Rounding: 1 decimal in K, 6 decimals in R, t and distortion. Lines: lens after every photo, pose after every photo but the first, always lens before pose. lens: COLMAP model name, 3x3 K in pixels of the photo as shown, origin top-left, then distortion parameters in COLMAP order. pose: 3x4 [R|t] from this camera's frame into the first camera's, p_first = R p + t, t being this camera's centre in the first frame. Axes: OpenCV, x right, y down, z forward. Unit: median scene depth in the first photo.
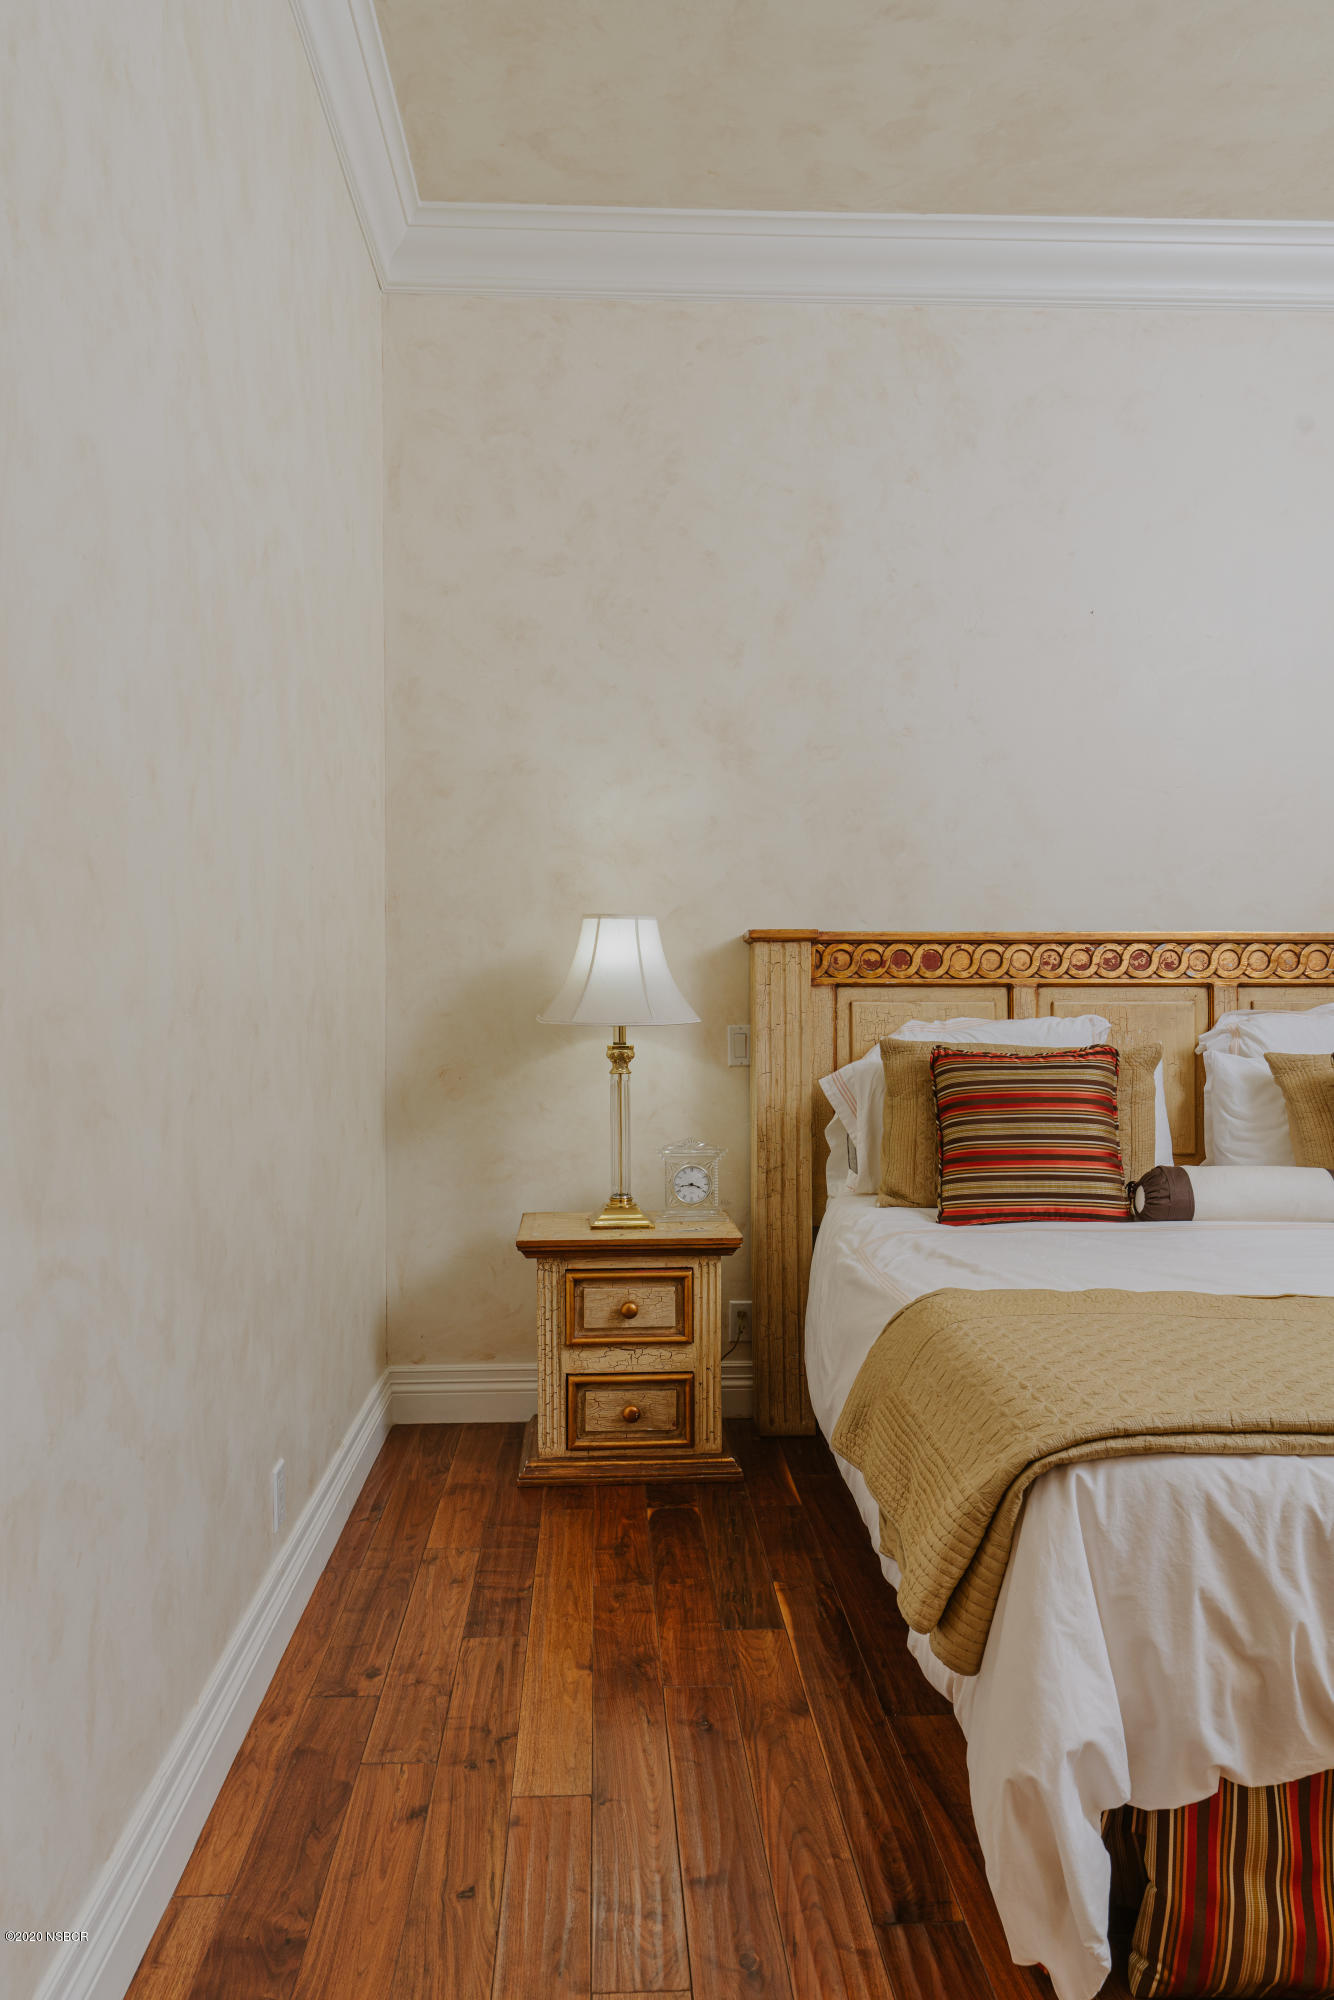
lens RADIAL K [[1396.8, 0, 667.3], [0, 1396.8, 994.3], [0, 0, 1]] dist [0.012022, 0.000855]
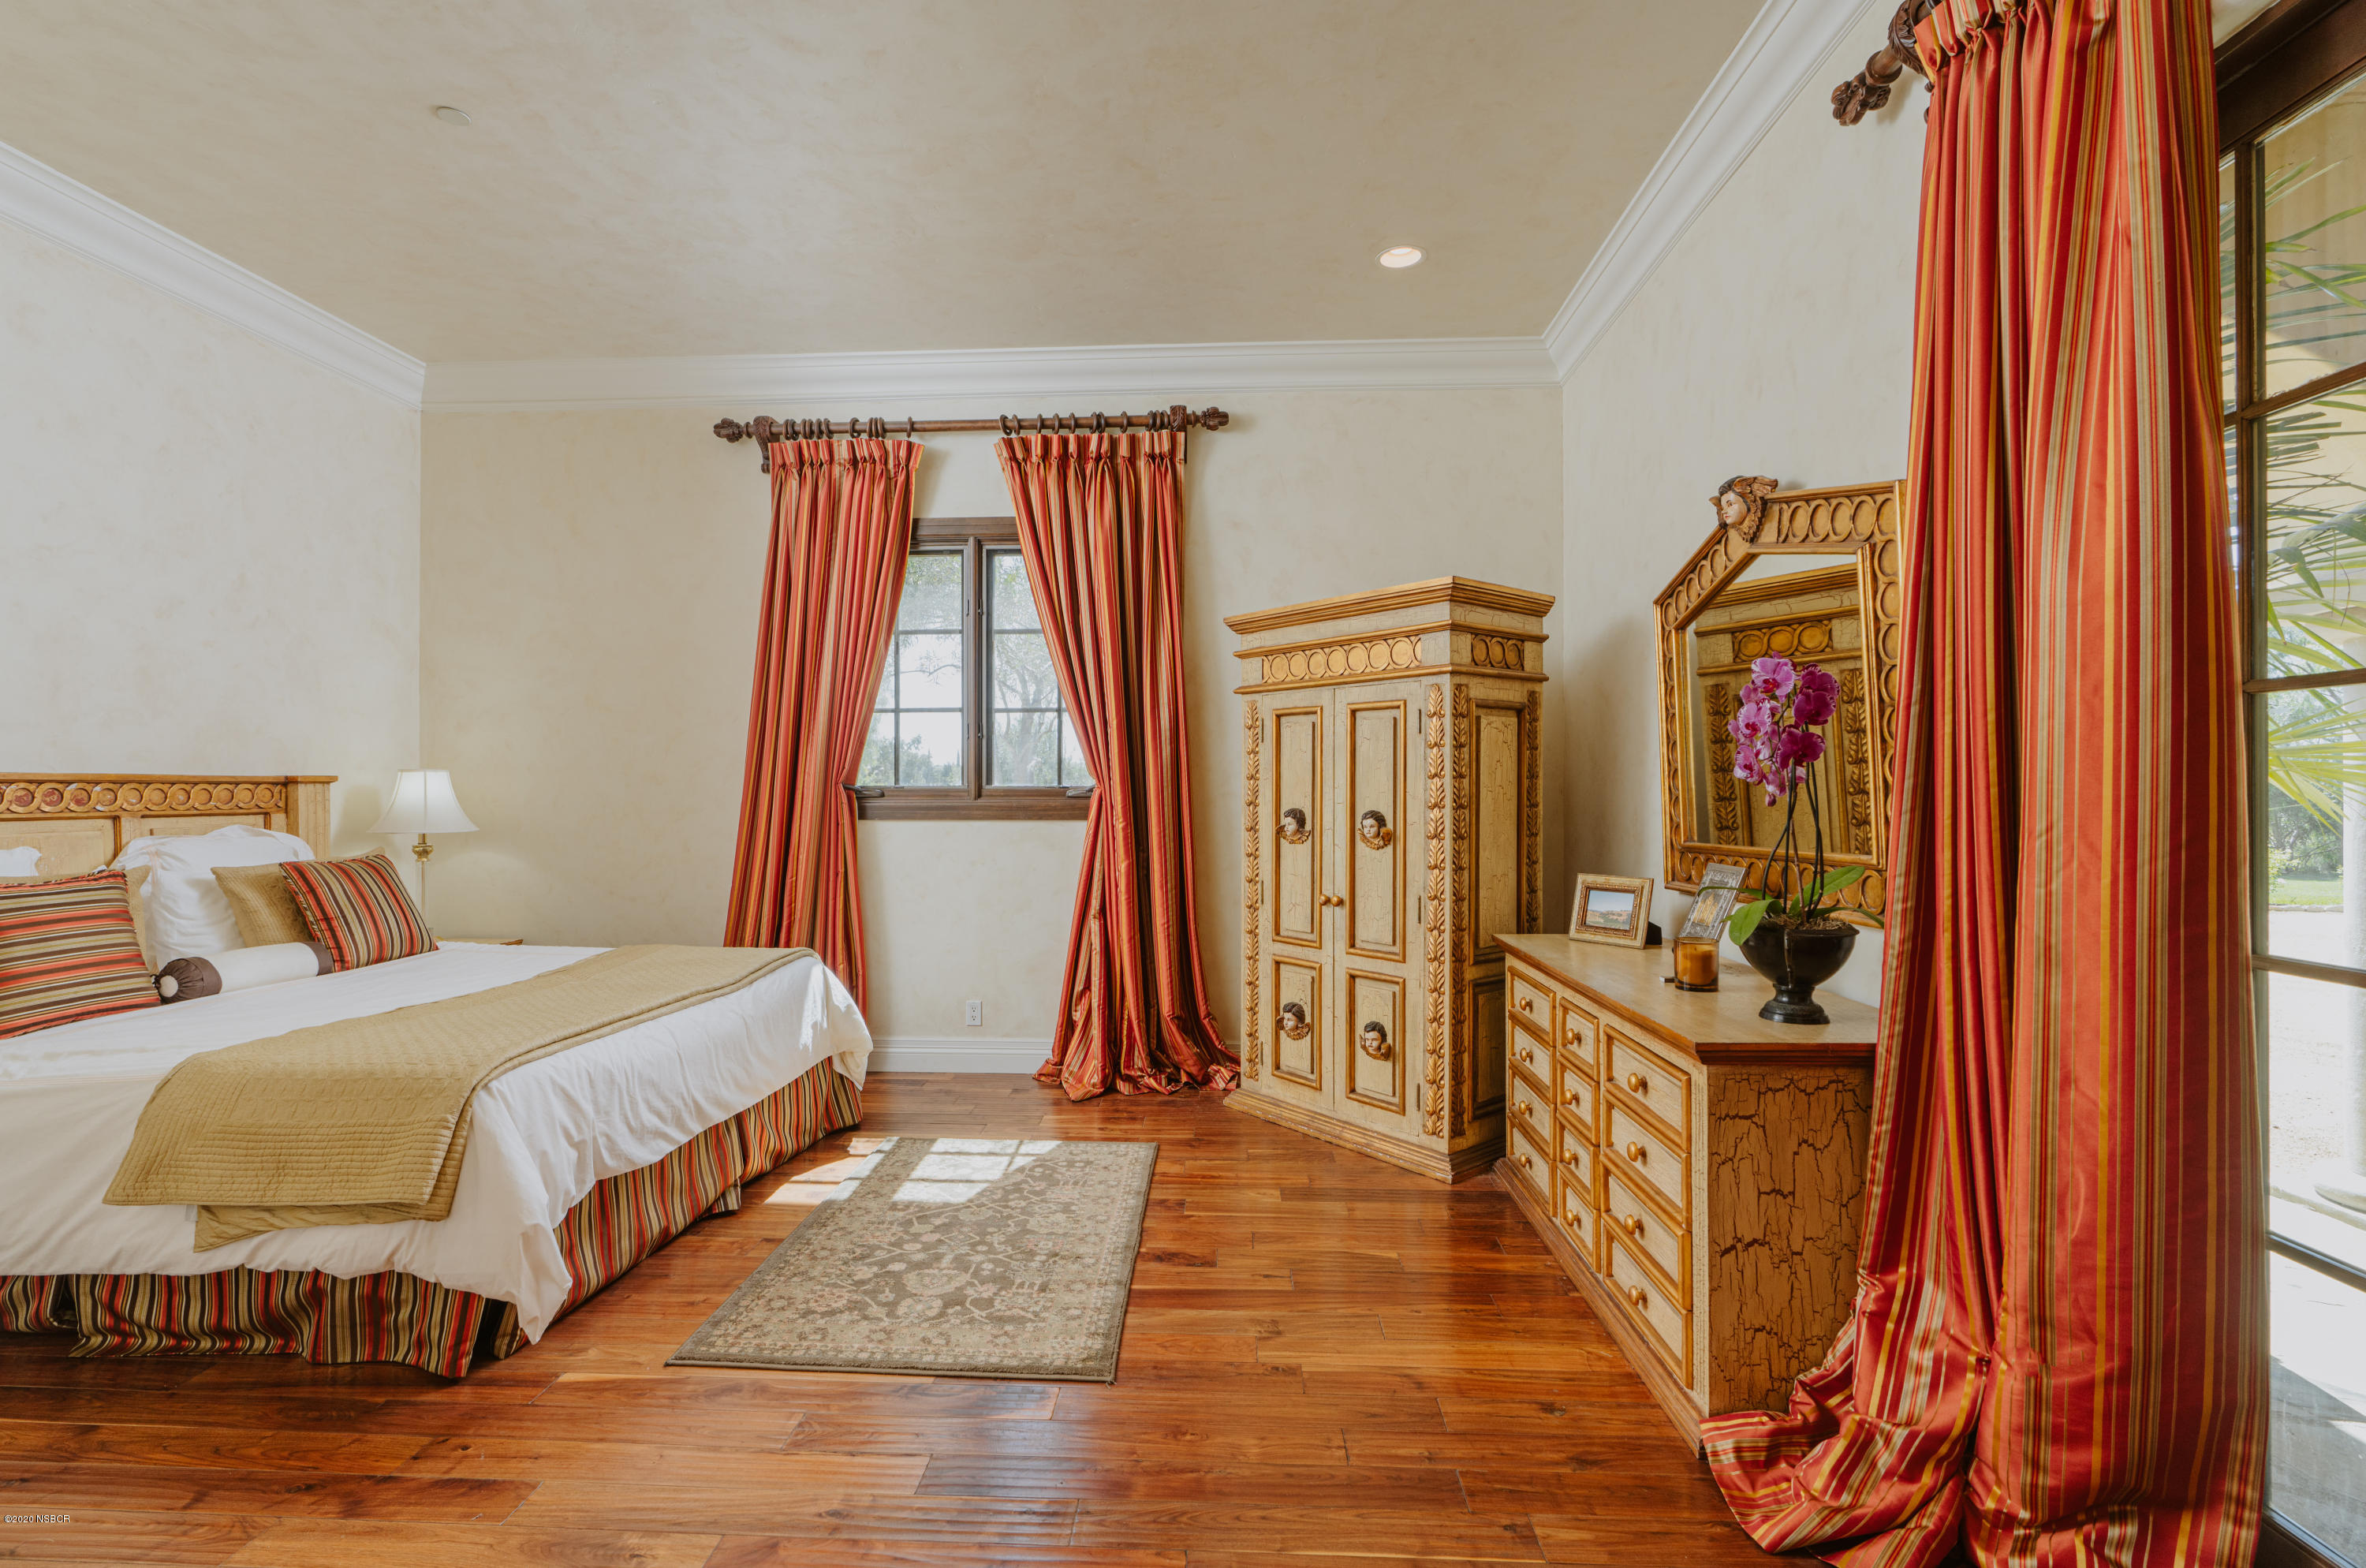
lens RADIAL K [[1087.2, 0, 1182.5], [0, 1087.2, 790.9], [0, 0, 1]] dist [-0.000043, -0.000020]
pose [[0.095575, -0.002141, 0.995420, -0.563514], [0.013402, 0.999910, 0.000864, -0.021152], [-0.995332, 0.013258, 0.095595, -0.030214]]
